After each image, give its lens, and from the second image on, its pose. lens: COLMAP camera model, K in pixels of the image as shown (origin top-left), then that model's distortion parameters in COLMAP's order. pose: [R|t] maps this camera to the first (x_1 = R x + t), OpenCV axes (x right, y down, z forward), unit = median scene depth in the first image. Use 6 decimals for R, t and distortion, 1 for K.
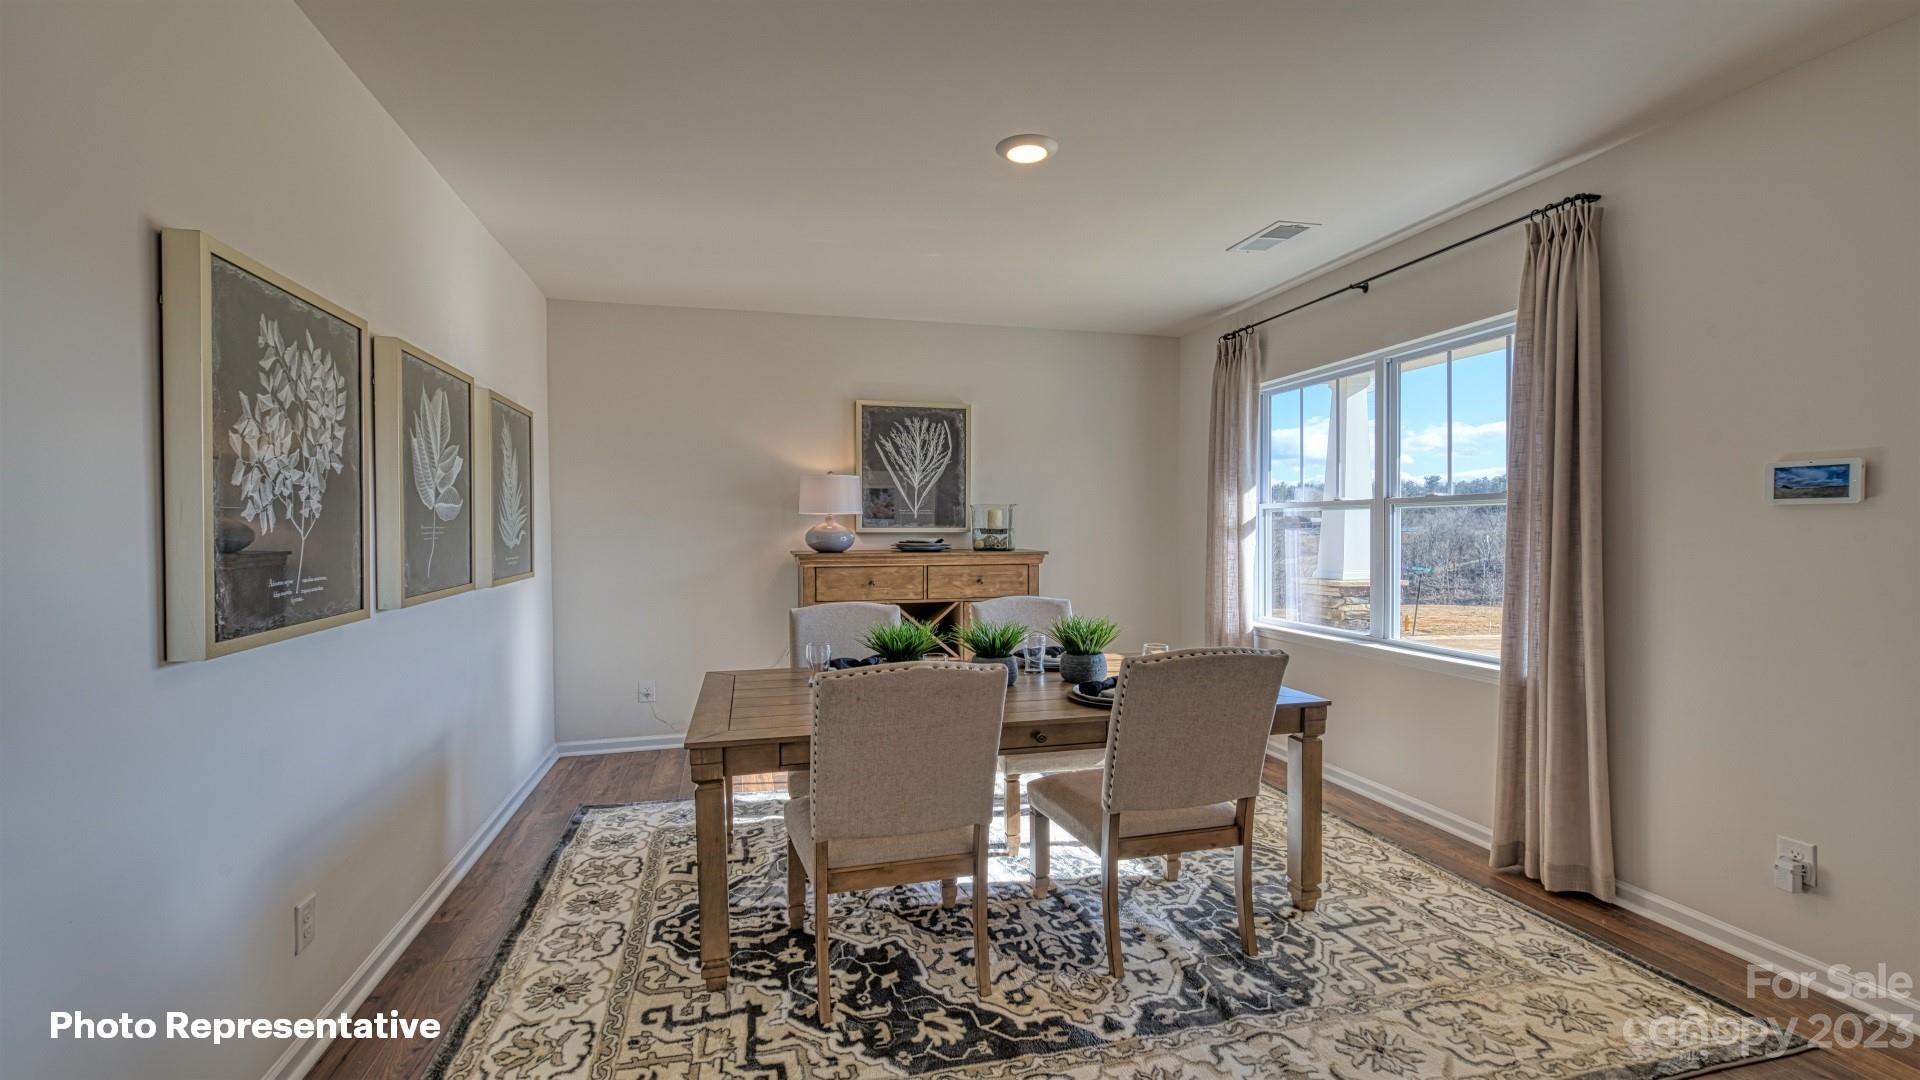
lens RADIAL K [[827.4, 0, 961.1], [0, 827.4, 543.0], [0, 0, 1]] dist [0.003295, -0.002060]
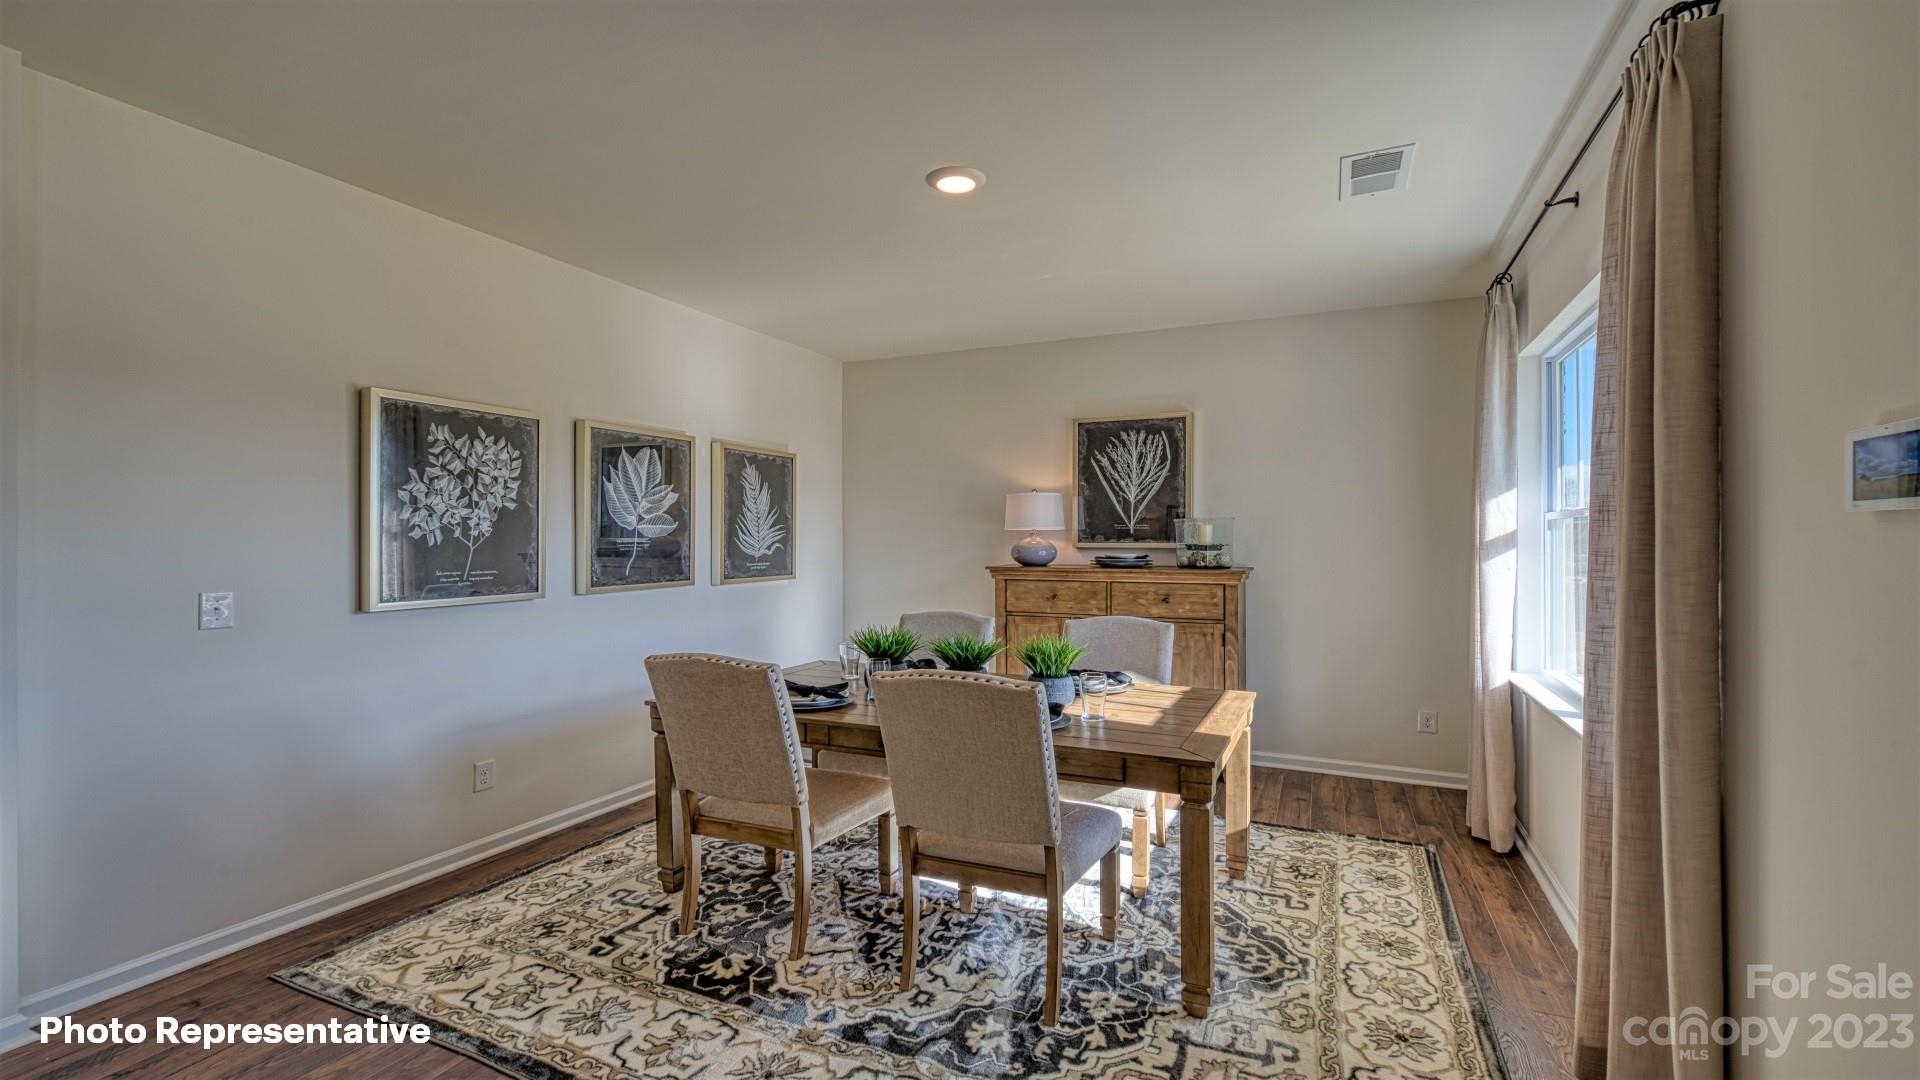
lens RADIAL K [[827.4, 0, 961.4], [0, 827.4, 538.7], [0, 0, 1]] dist [0.003295, -0.002060]
pose [[0.776977, 0.003178, -0.629521, 0.768536], [-0.015908, 0.999767, -0.014588, -0.011528], [0.629328, 0.021349, 0.776847, 0.215929]]
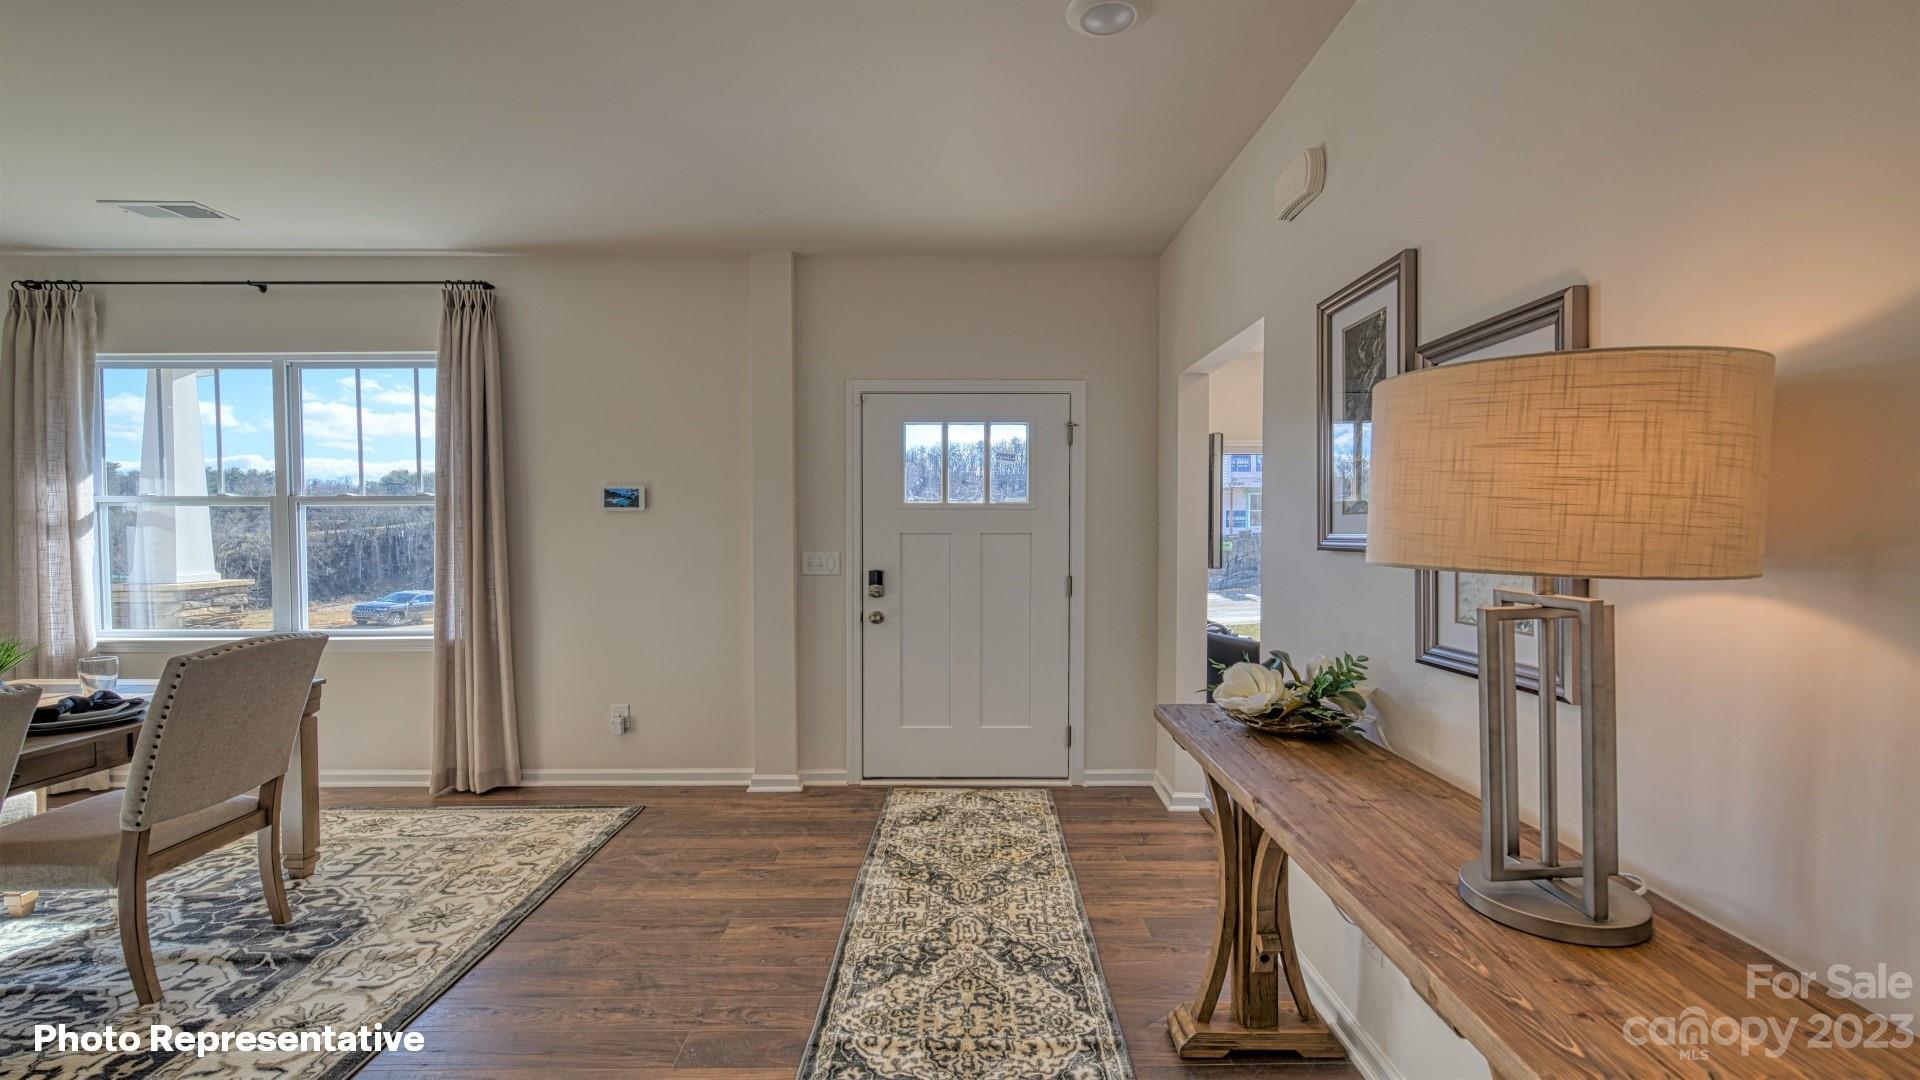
lens RADIAL K [[827.4, 0, 961.0], [0, 827.4, 541.8], [0, 0, 1]] dist [0.003295, -0.002060]
pose [[0.248110, -0.017768, 0.968569, -0.422564], [0.018680, 0.999734, 0.013554, 0.006854], [-0.968552, 0.014730, 0.248376, -0.108672]]
